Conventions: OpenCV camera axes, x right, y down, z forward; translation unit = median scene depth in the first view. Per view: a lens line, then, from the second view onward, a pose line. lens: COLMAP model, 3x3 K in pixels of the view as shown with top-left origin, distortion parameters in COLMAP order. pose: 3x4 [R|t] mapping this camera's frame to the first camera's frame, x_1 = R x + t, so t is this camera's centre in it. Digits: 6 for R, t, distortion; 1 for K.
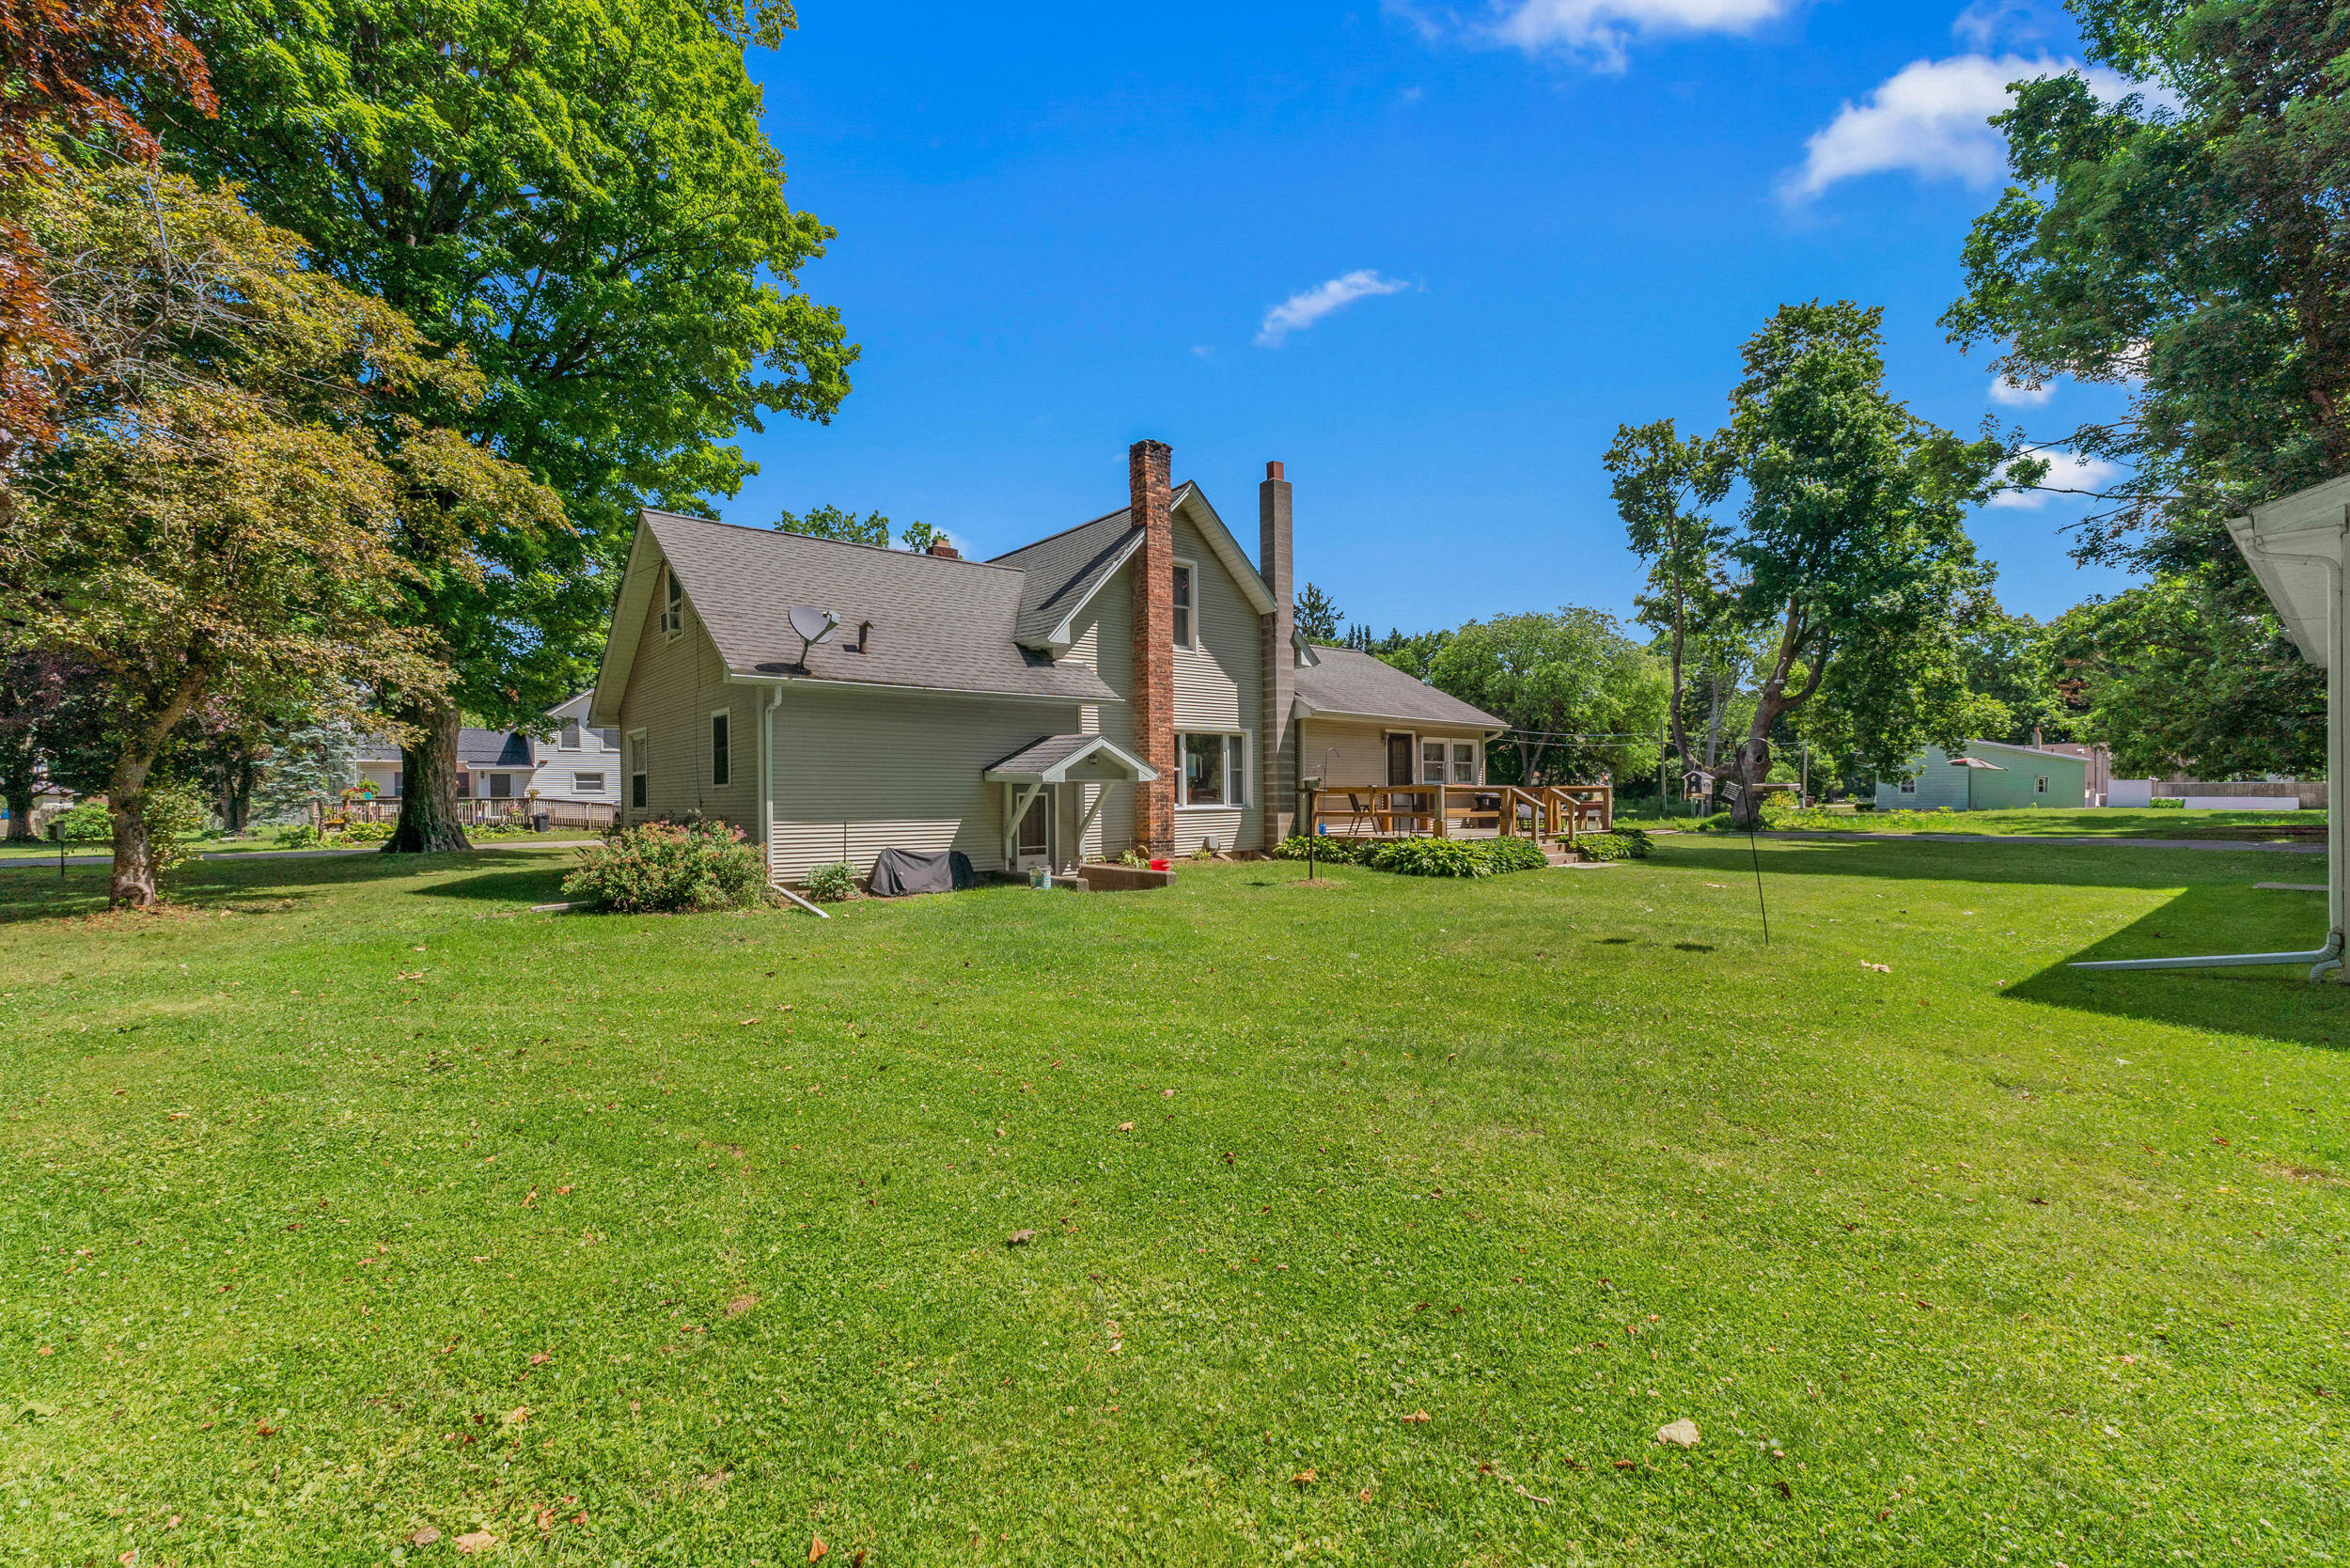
lens RADIAL K [[1025.5, 0, 1175.4], [0, 1025.5, 790.0], [0, 0, 1]] dist [0.000889, 0.000044]
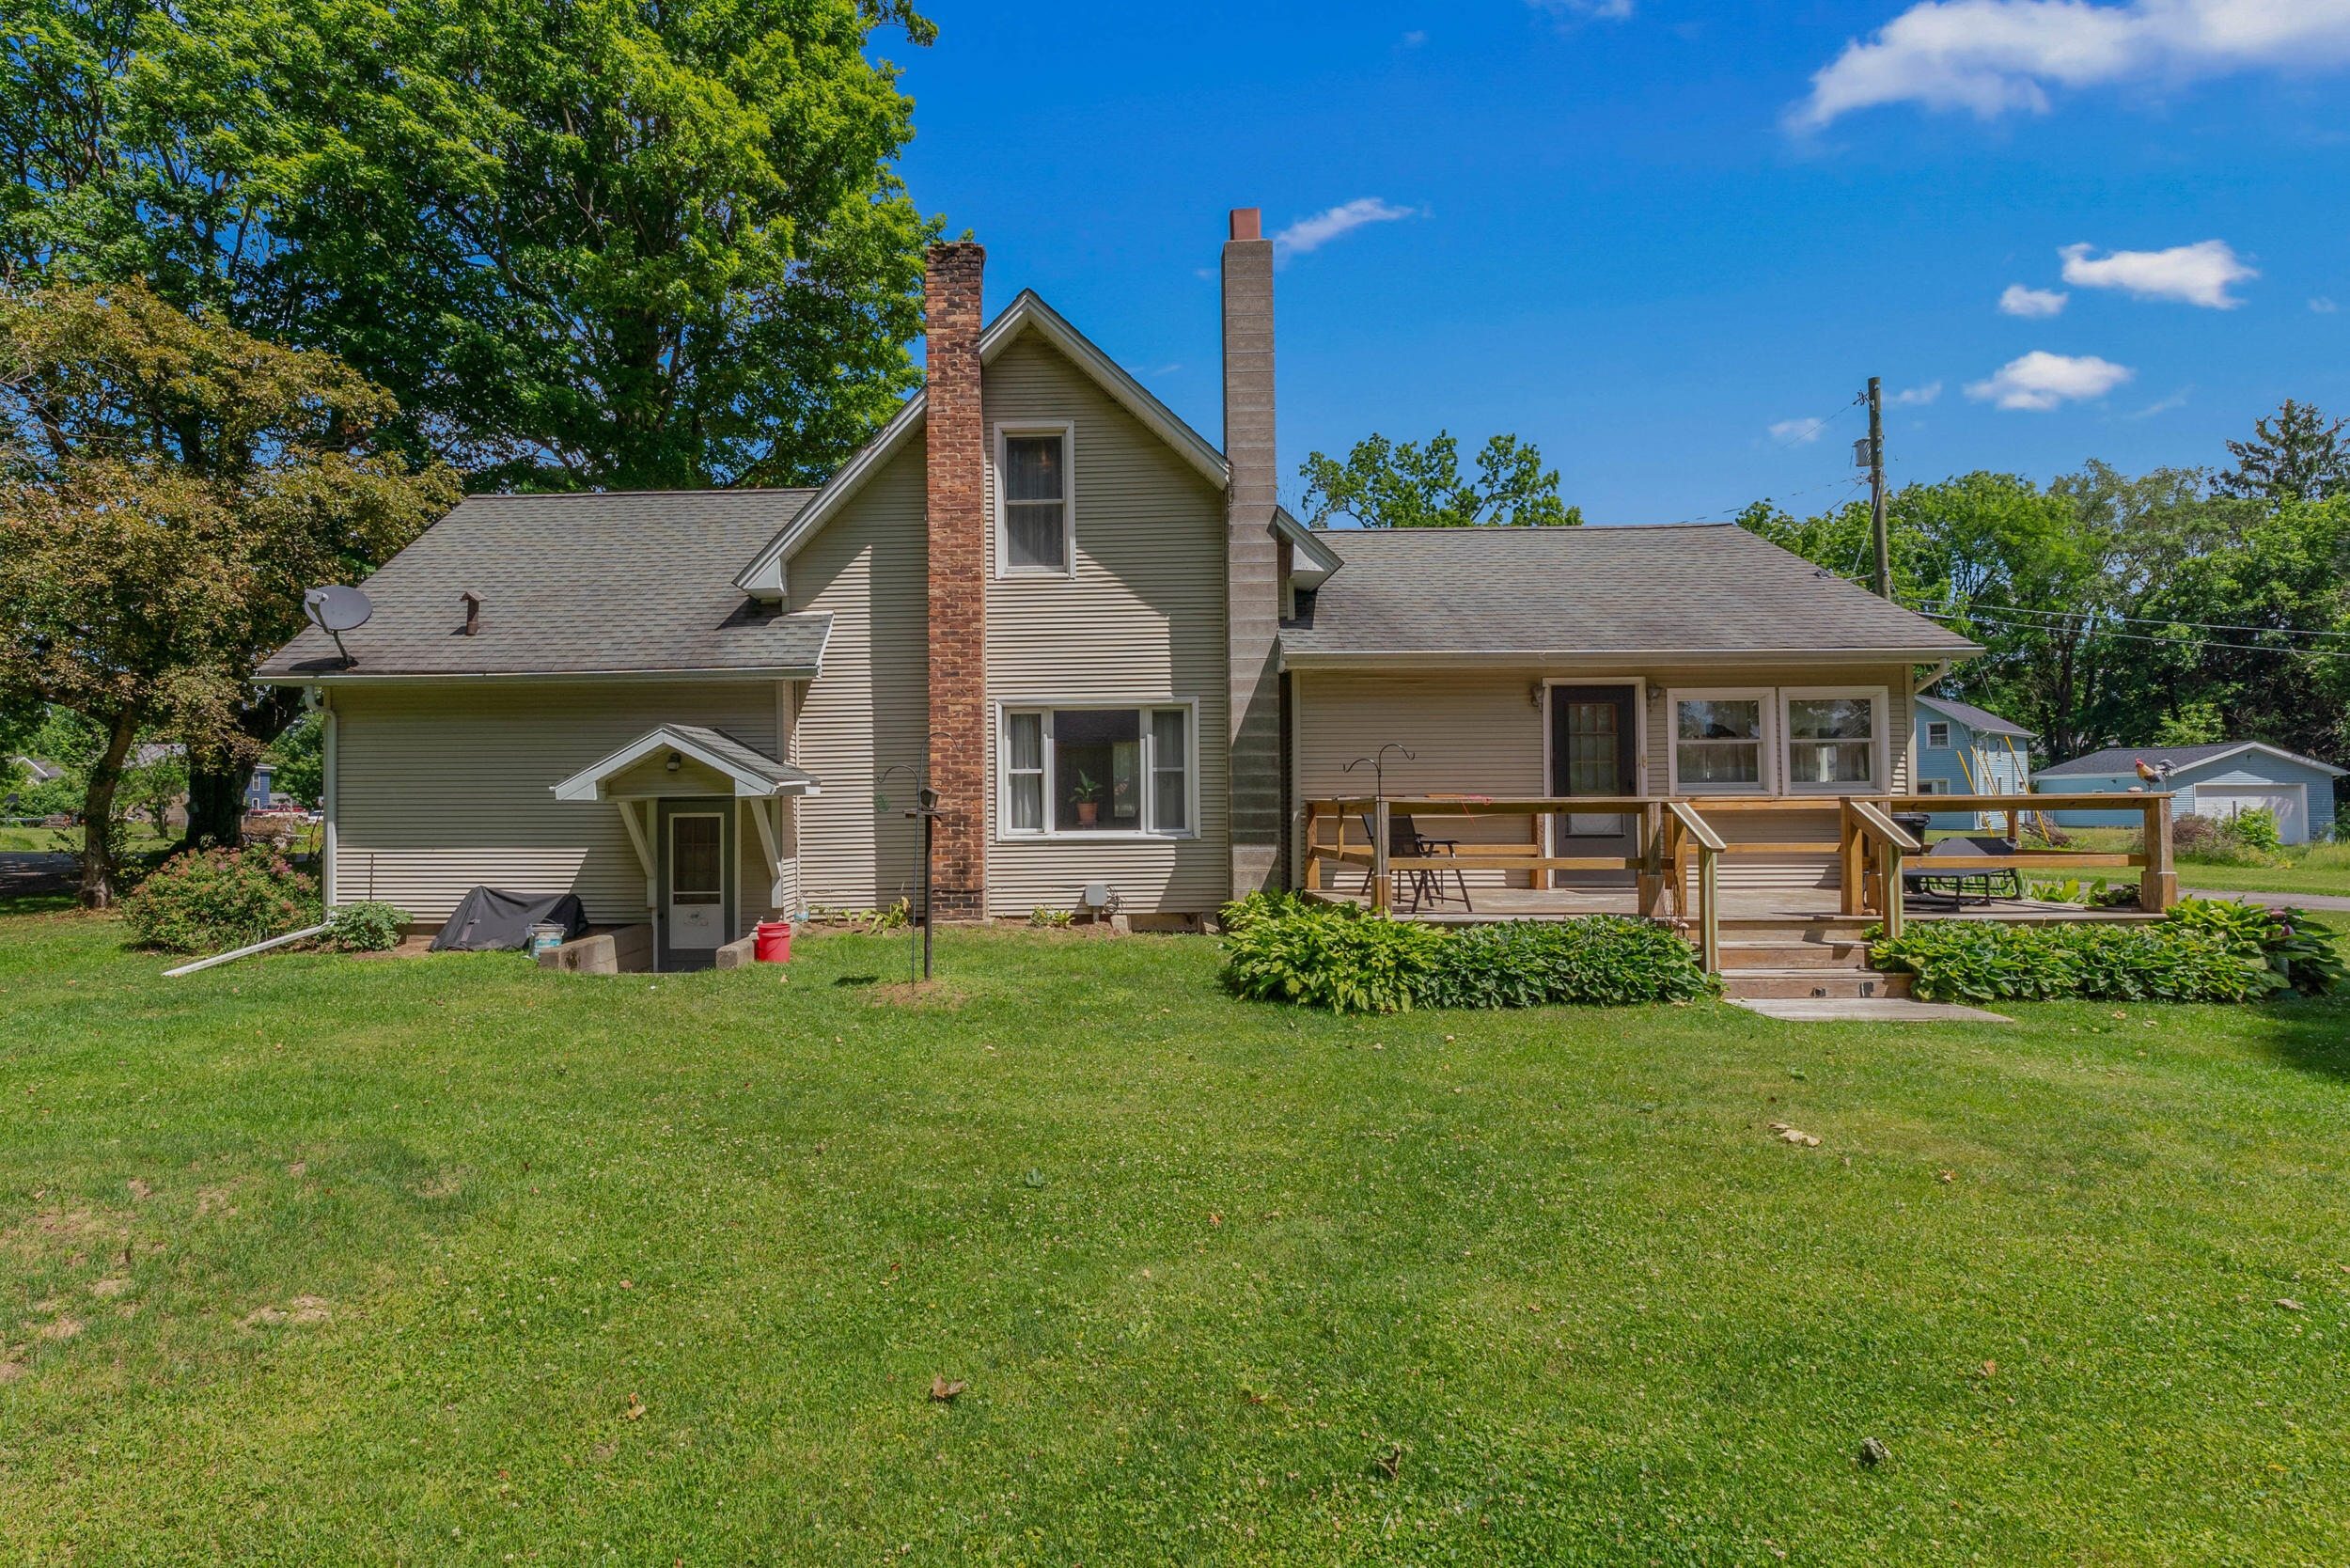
lens RADIAL K [[1233.3, 0, 1175.2], [0, 1233.3, 776.8], [0, 0, 1]] dist [-0.026227, -0.002290]
pose [[0.723850, -0.012904, -0.689837, 0.556230], [0.007277, 0.999912, -0.011069, -0.008390], [0.689919, 0.002992, 0.723881, 0.529171]]
